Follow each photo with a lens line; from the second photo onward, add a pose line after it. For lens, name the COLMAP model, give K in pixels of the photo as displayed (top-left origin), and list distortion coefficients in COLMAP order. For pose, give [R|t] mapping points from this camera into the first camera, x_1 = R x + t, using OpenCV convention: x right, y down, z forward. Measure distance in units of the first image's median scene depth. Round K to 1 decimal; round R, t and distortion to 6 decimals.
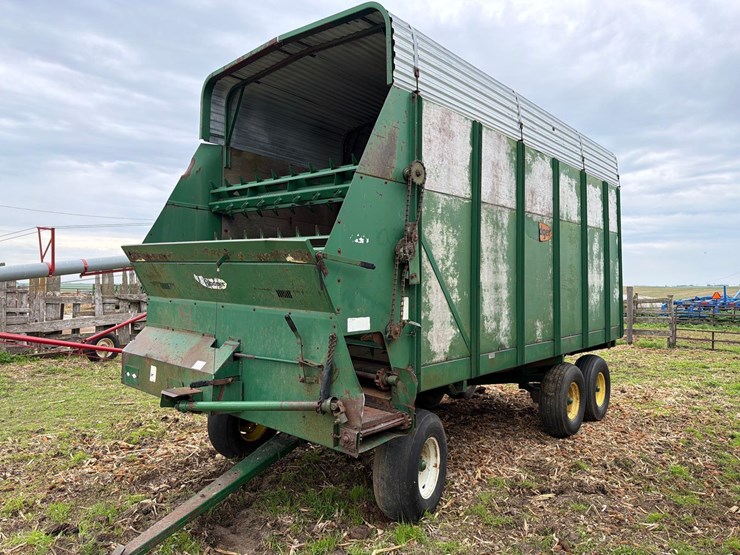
lens RADIAL K [[513.7, 0, 369.2], [0, 513.7, 279.8], [0, 0, 1]] dist [0.172922, -0.350418]
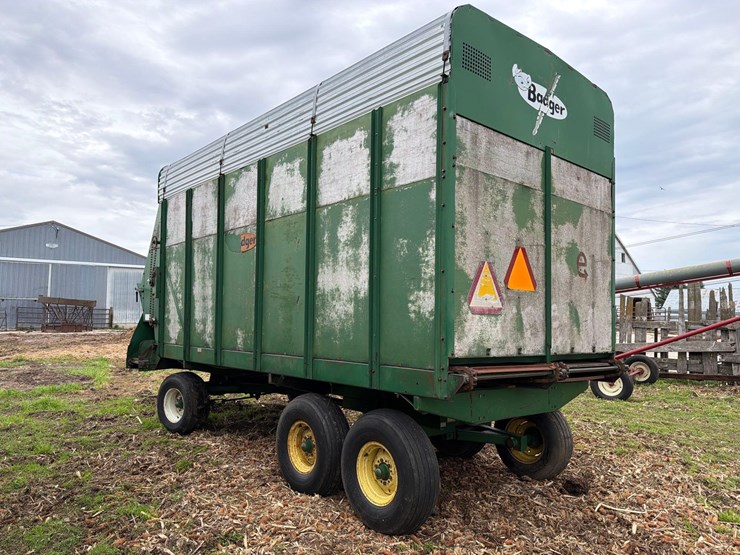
lens RADIAL K [[513.7, 0, 369.2], [0, 513.7, 279.8], [0, 0, 1]] dist [0.172922, -0.350418]
pose [[-0.124849, -0.077089, -0.989176, 1.658858], [-0.003125, 0.997003, -0.077305, 0.075288], [0.992171, -0.006560, -0.124716, 1.747395]]
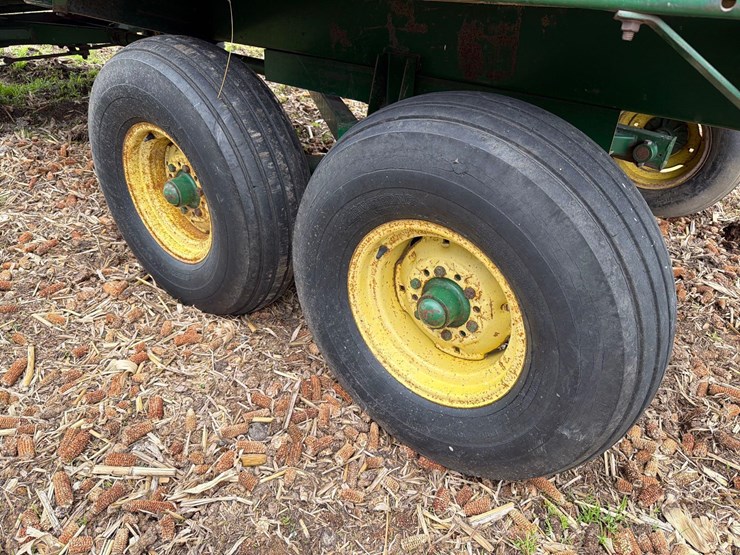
lens RADIAL K [[519.1, 0, 373.5], [0, 519.1, 281.0], [0, 0, 1]] dist [0.029030, -0.041706]
pose [[0.049718, 0.522060, -0.851458, 0.935248], [-0.026229, 0.852901, 0.521413, 0.188965], [0.998419, -0.003591, 0.056098, 1.599885]]
